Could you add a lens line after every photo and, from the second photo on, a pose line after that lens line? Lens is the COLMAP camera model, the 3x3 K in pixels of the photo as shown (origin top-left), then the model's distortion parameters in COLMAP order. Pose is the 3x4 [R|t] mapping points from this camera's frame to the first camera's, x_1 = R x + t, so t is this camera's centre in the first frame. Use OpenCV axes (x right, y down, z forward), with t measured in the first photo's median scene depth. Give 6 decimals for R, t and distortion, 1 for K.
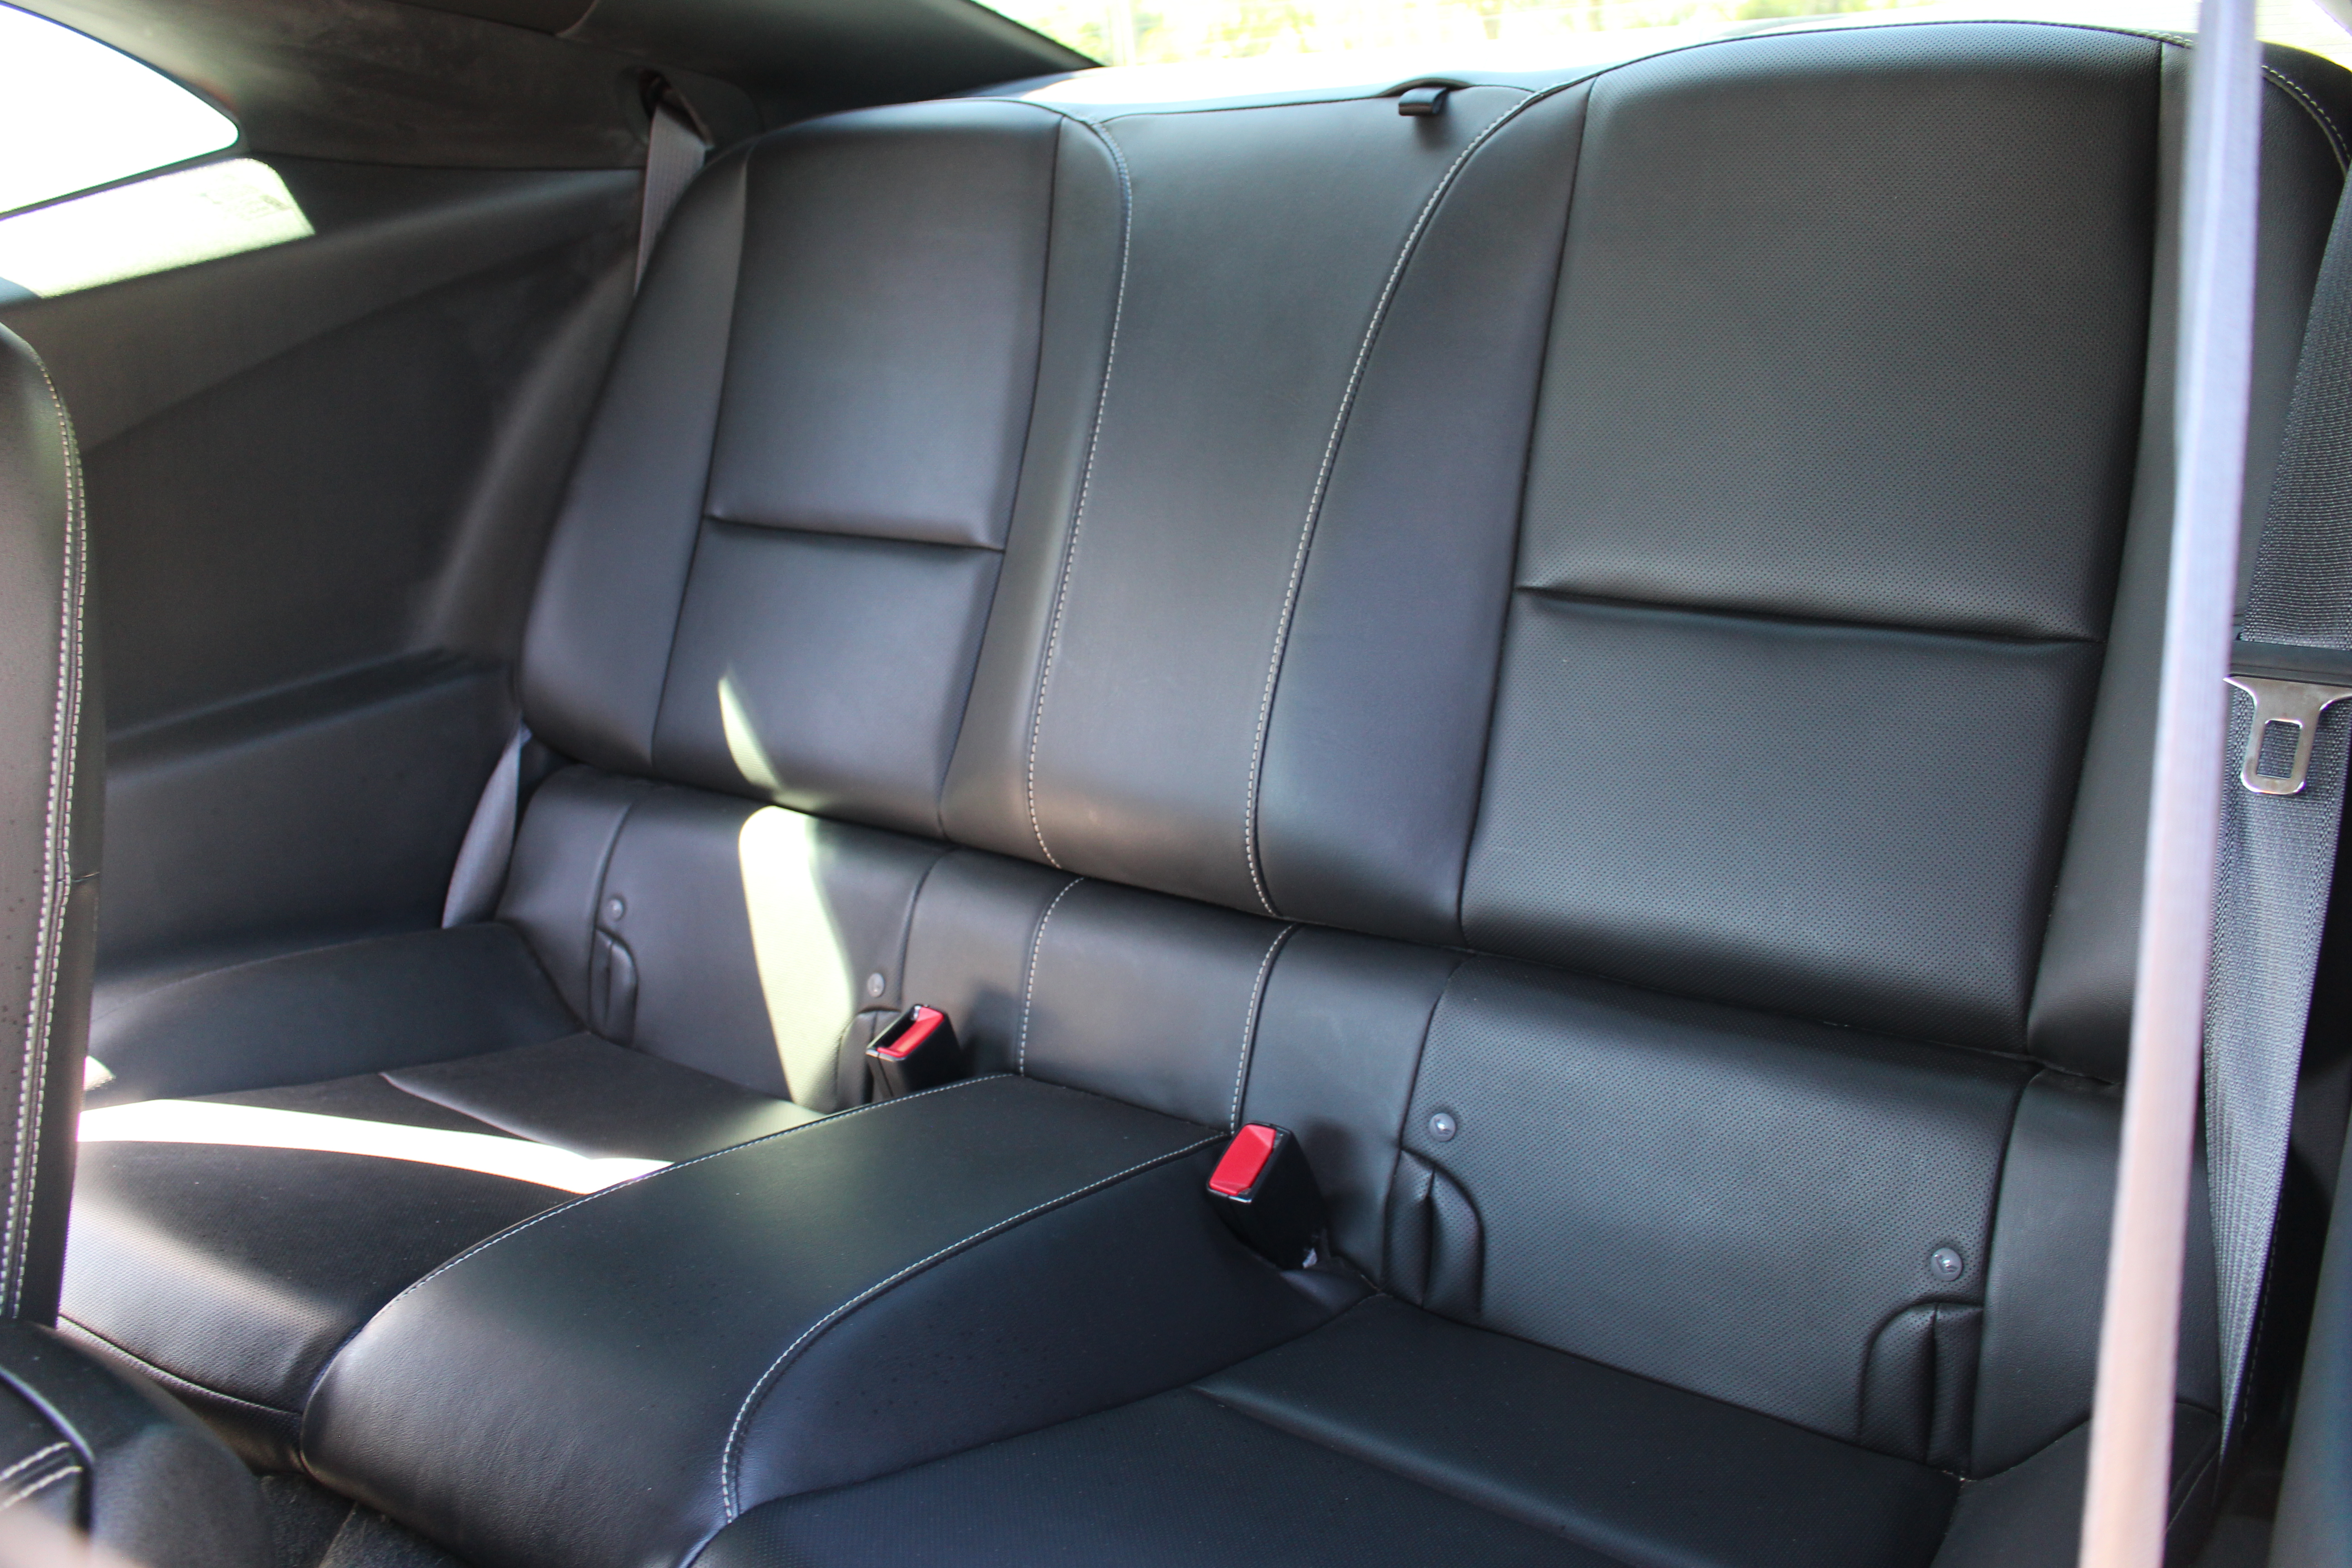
lens RADIAL K [[1921.2, 0, 1161.5], [0, 1921.2, 779.1], [0, 0, 1]] dist [-0.159258, 0.124242]
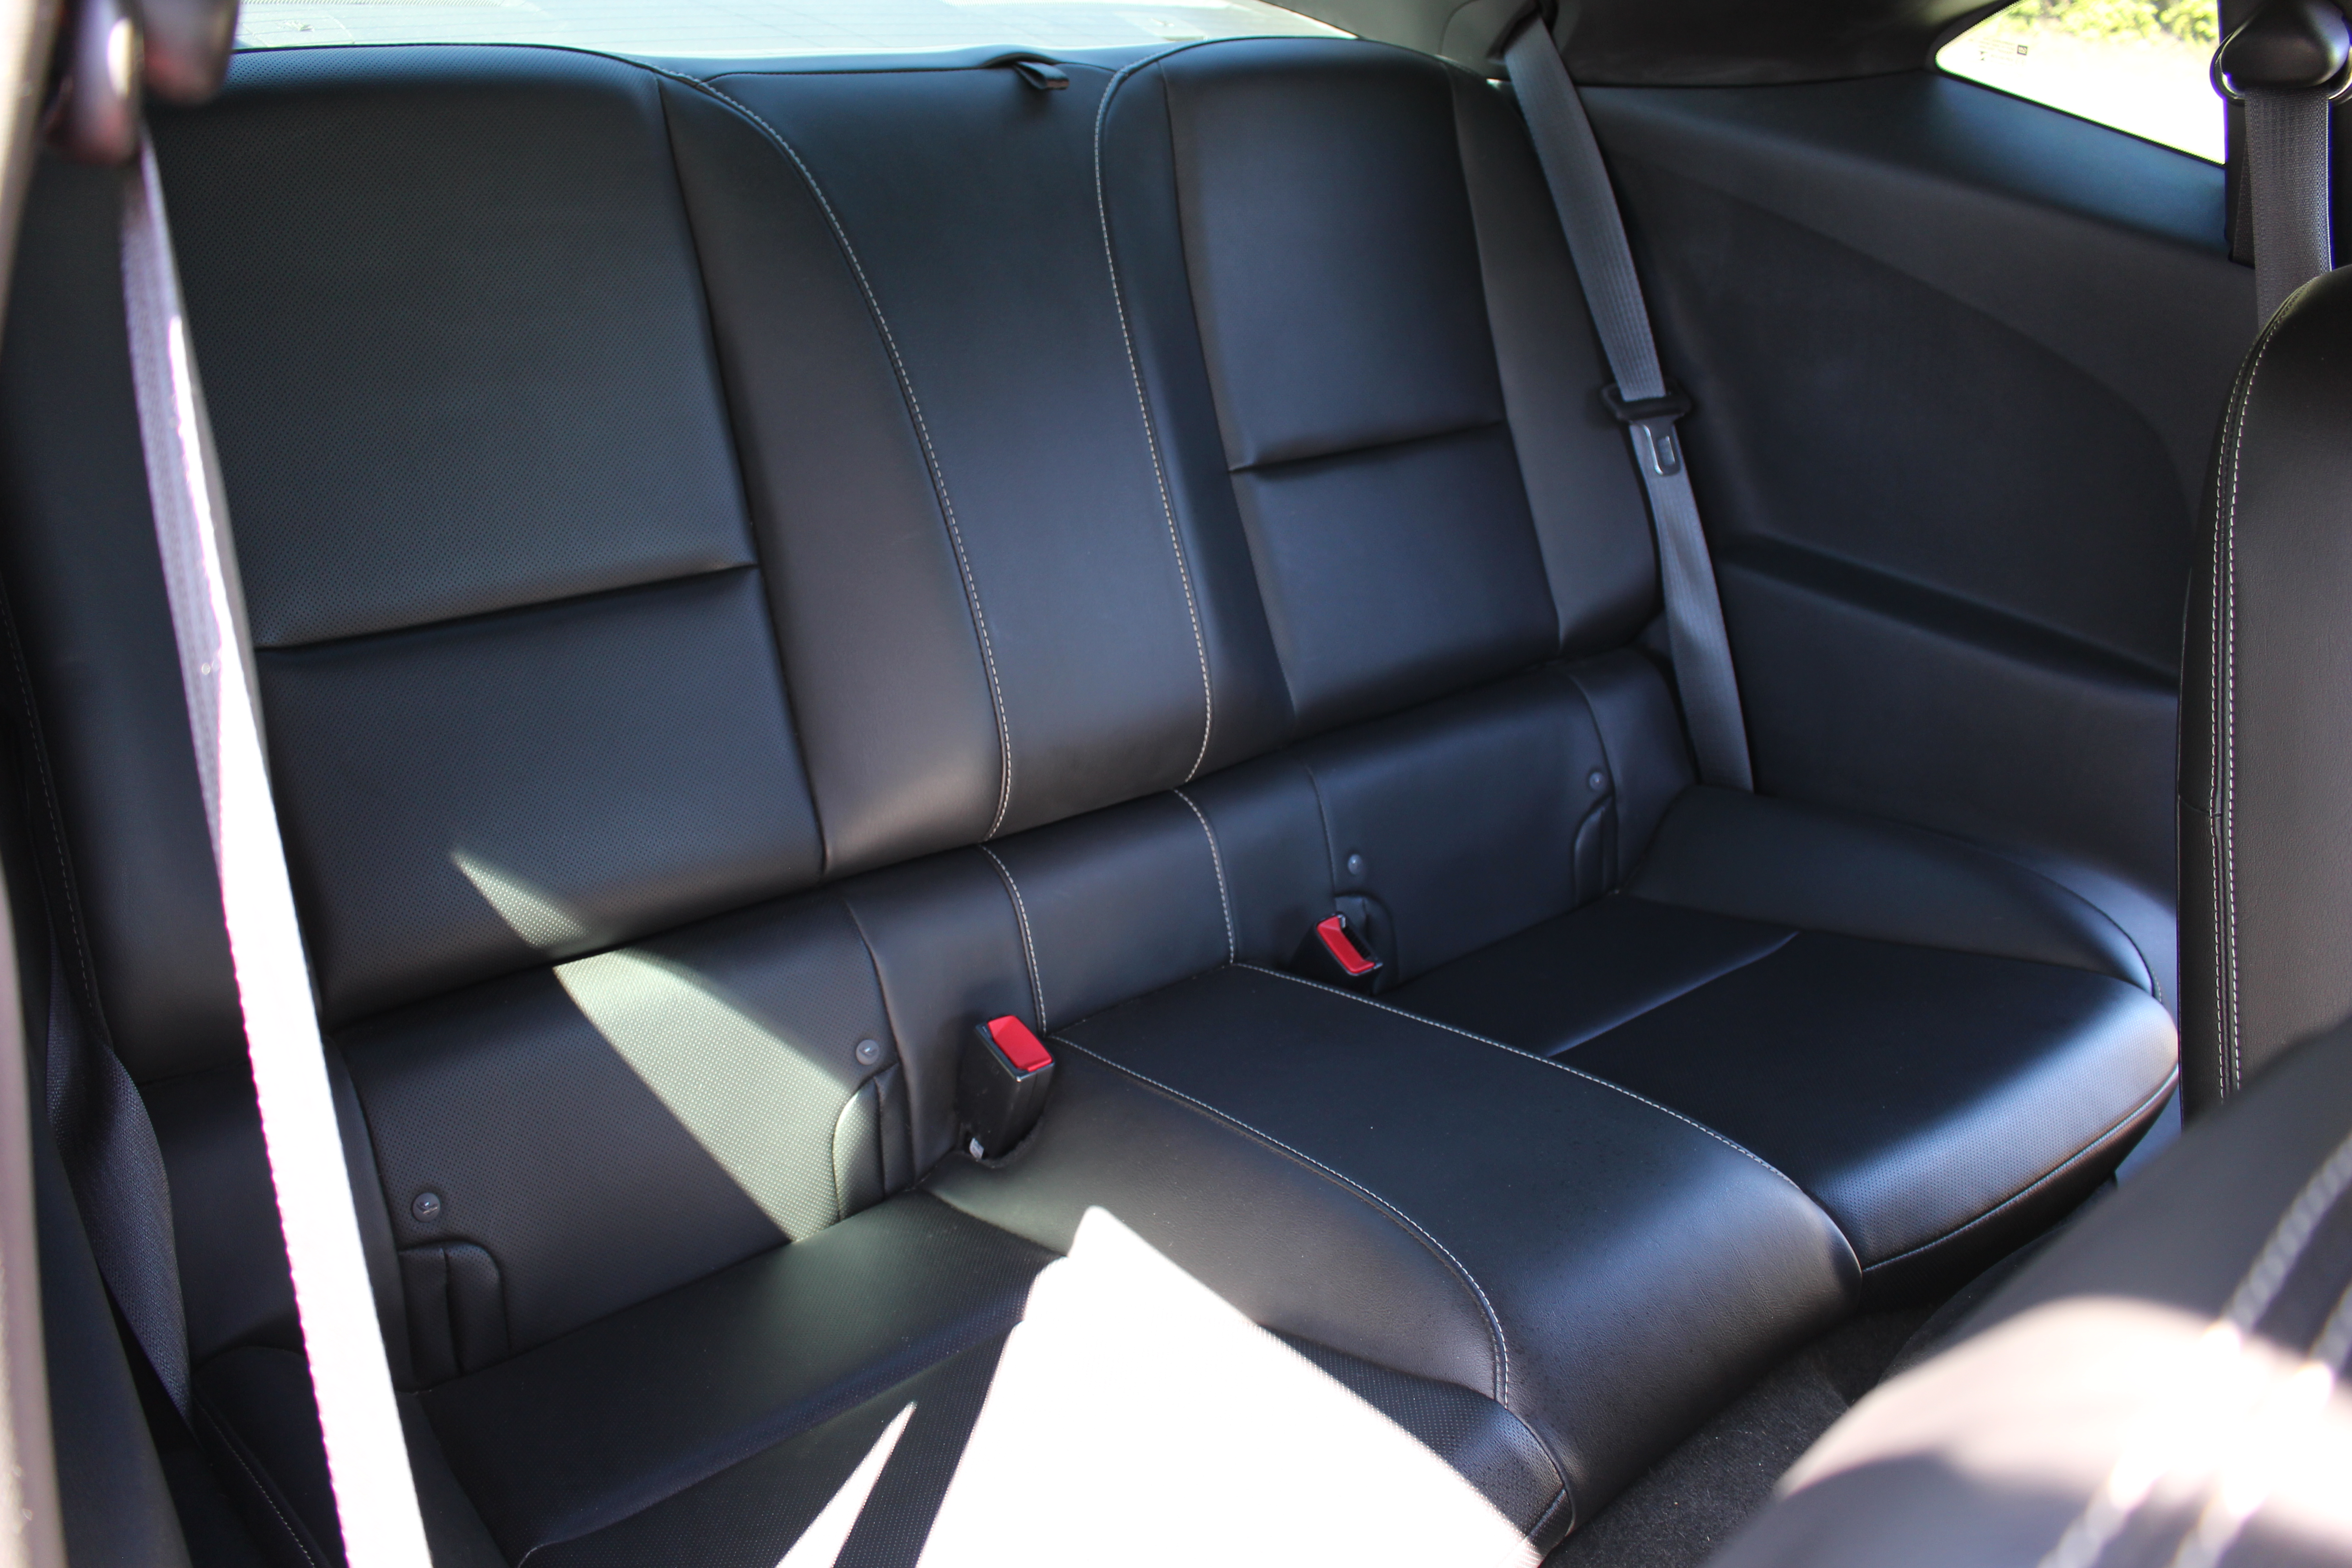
lens RADIAL K [[1921.2, 0, 1161.5], [0, 1921.2, 779.1], [0, 0, 1]] dist [-0.159258, 0.124242]
pose [[0.246651, -0.345225, 0.905529, -1.086869], [0.233803, 0.927995, 0.290106, -0.297984], [-0.940478, 0.140160, 0.309605, 0.685649]]
